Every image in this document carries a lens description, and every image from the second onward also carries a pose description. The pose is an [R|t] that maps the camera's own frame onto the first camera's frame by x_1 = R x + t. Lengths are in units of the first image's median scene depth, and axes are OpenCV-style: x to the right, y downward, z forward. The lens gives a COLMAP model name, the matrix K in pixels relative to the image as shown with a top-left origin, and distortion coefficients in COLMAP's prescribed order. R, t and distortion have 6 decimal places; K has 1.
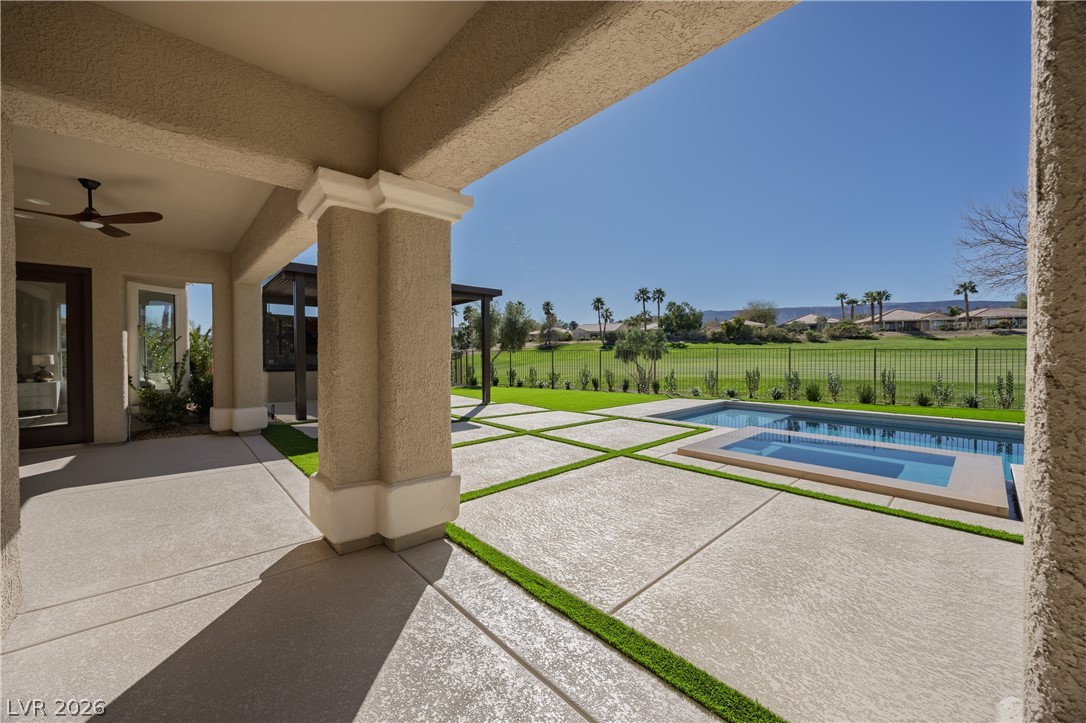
lens RADIAL K [[417.3, 0, 545.2], [0, 417.3, 358.5], [0, 0, 1]] dist [0.000754, -0.000626]
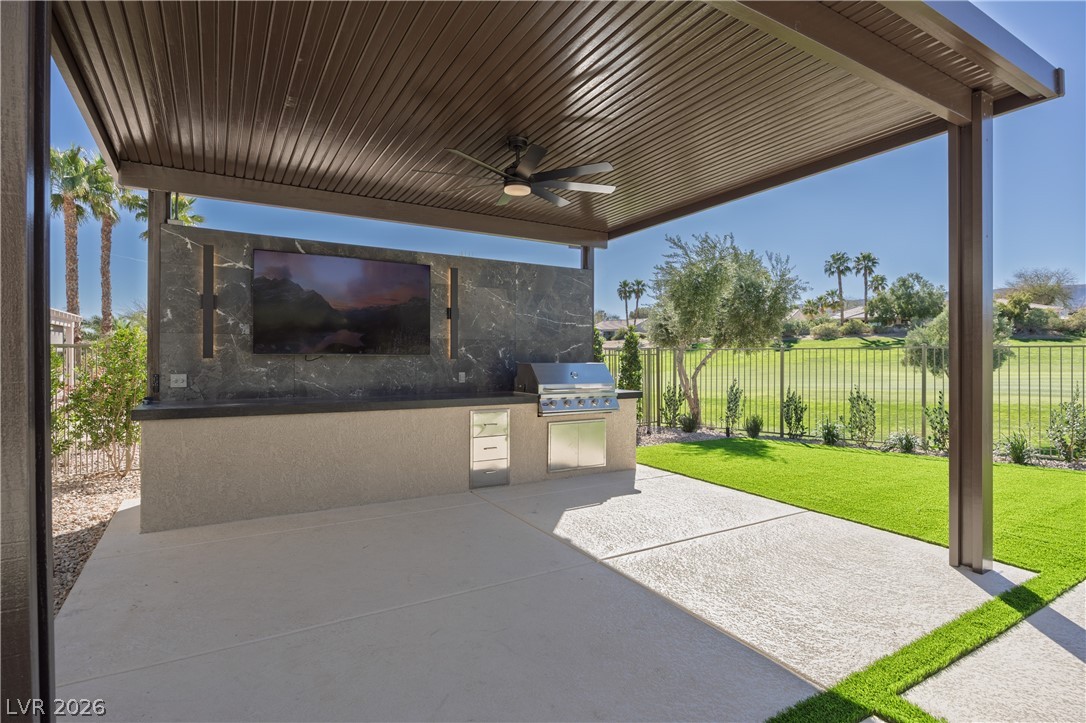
lens RADIAL K [[544.7, 0, 542.9], [0, 544.7, 357.5], [0, 0, 1]] dist [-0.014221, -0.000082]
pose [[0.980565, 0.004278, -0.196147, -0.056859], [-0.005773, 0.999958, -0.007051, -0.001363], [0.196109, 0.008046, 0.980549, 0.119391]]
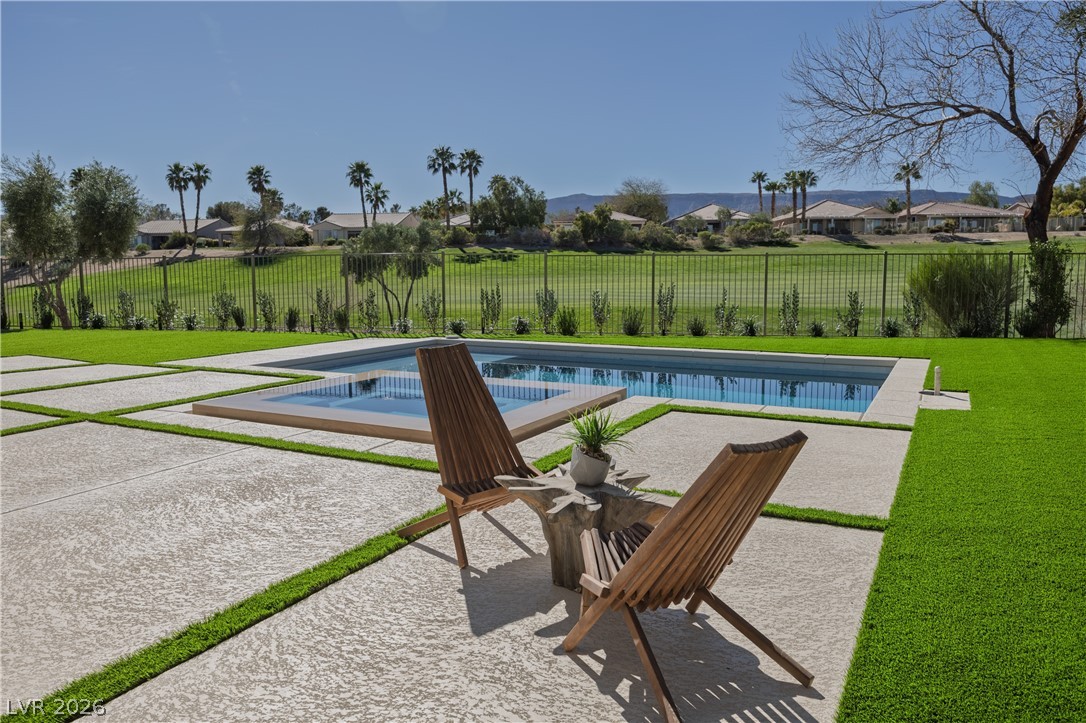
lens RADIAL K [[776.4, 0, 556.9], [0, 776.4, 362.8], [0, 0, 1]] dist [-0.009722, -0.000681]
pose [[0.943866, -0.041338, 0.327731, 0.041252], [0.006591, 0.994298, 0.106434, 0.003012], [-0.330262, -0.098299, 0.938757, -0.024369]]
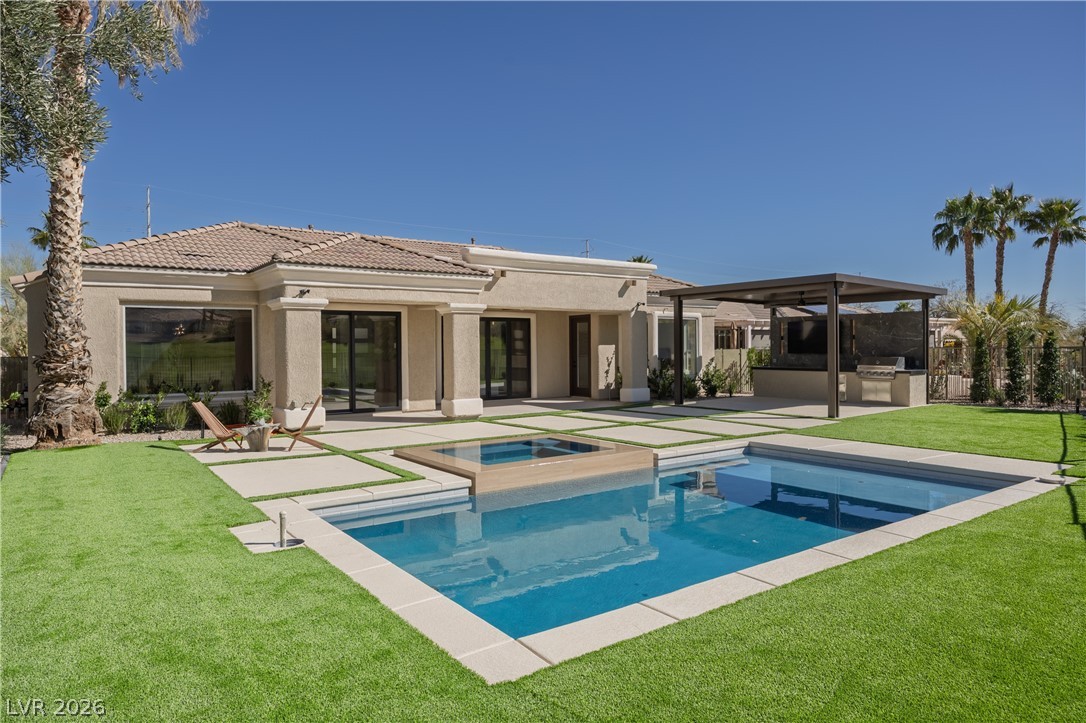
lens RADIAL K [[673.3, 0, 544.8], [0, 673.3, 358.2], [0, 0, 1]] dist [-0.004980, -0.002376]
pose [[-0.123680, 0.015158, -0.992206, 0.215123], [-0.002205, 0.999877, 0.015550, -0.004477], [0.992320, 0.004111, -0.123632, 0.110668]]
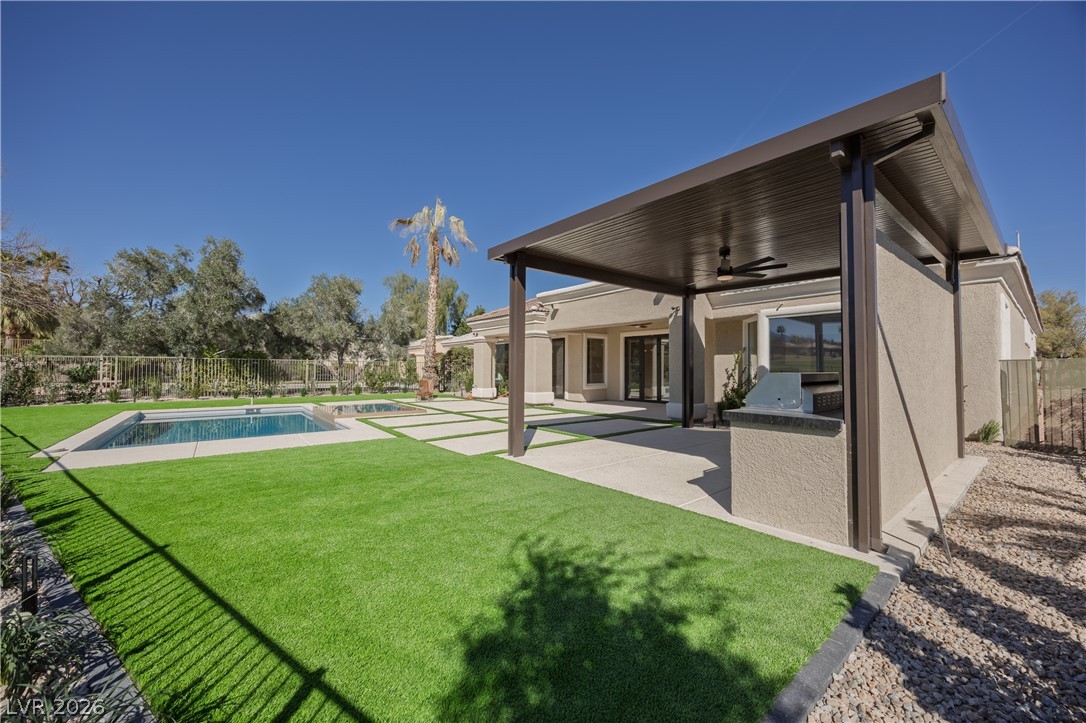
lens RADIAL K [[417.3, 0, 545.2], [0, 417.3, 358.5], [0, 0, 1]] dist [0.000754, -0.000626]
pose [[-0.997685, -0.000204, 0.068005, -0.038983], [-0.000973, 0.999936, -0.011269, -0.002189], [-0.067998, -0.011309, -0.997621, 0.280998]]
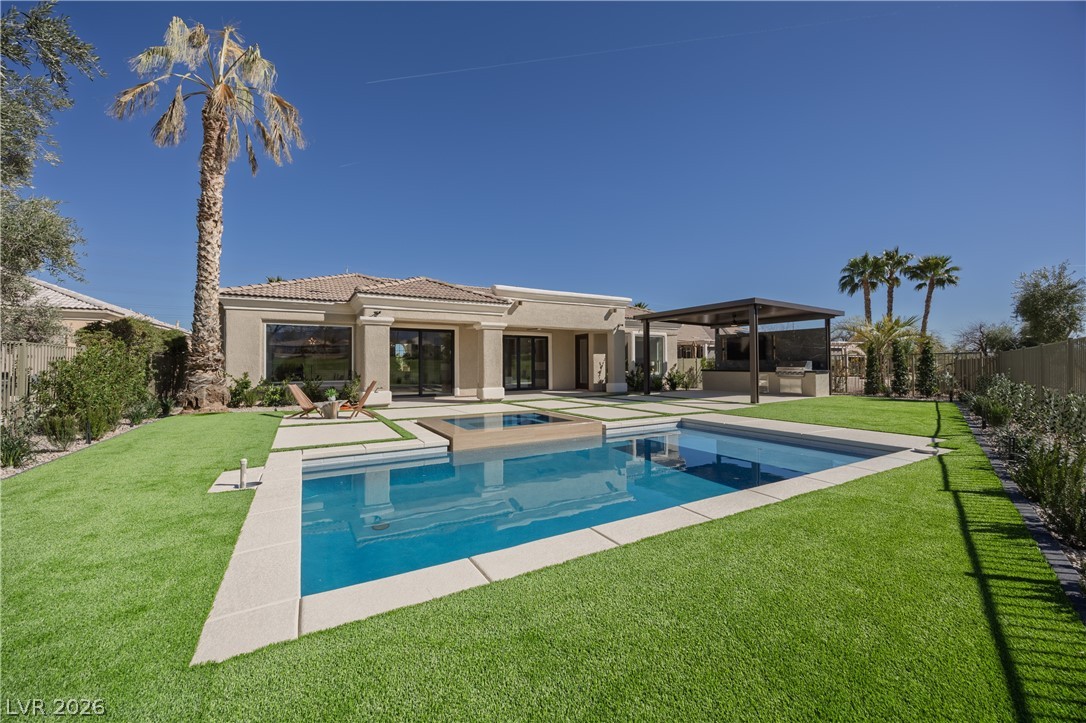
lens RADIAL K [[417.3, 0, 545.2], [0, 417.3, 358.5], [0, 0, 1]] dist [0.000754, -0.000626]
pose [[-0.222722, -0.014684, -0.974771, 0.187542], [-0.005270, 0.999890, -0.013858, 0.001424], [0.974868, 0.002050, -0.222775, 0.128204]]
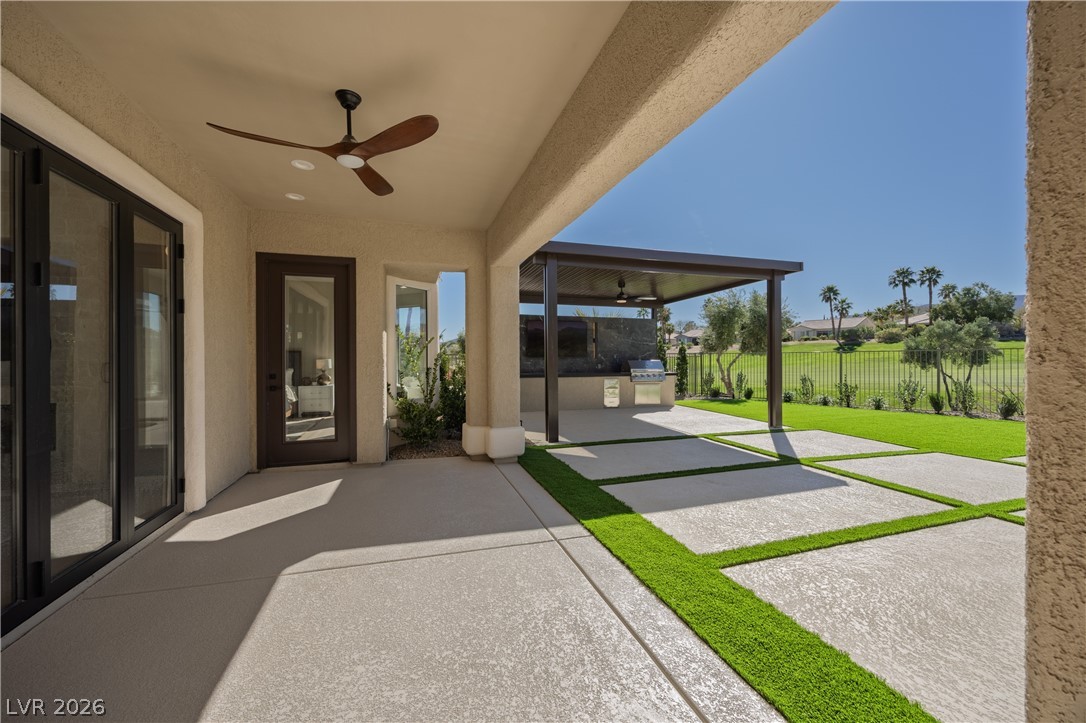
lens RADIAL K [[431.2, 0, 542.2], [0, 431.2, 358.7], [0, 0, 1]] dist [0.006139, -0.000454]
pose [[0.908493, -0.001718, -0.417897, -0.034846], [-0.001763, 0.999967, -0.007943, -0.000298], [0.417897, 0.007953, 0.908460, 0.033611]]
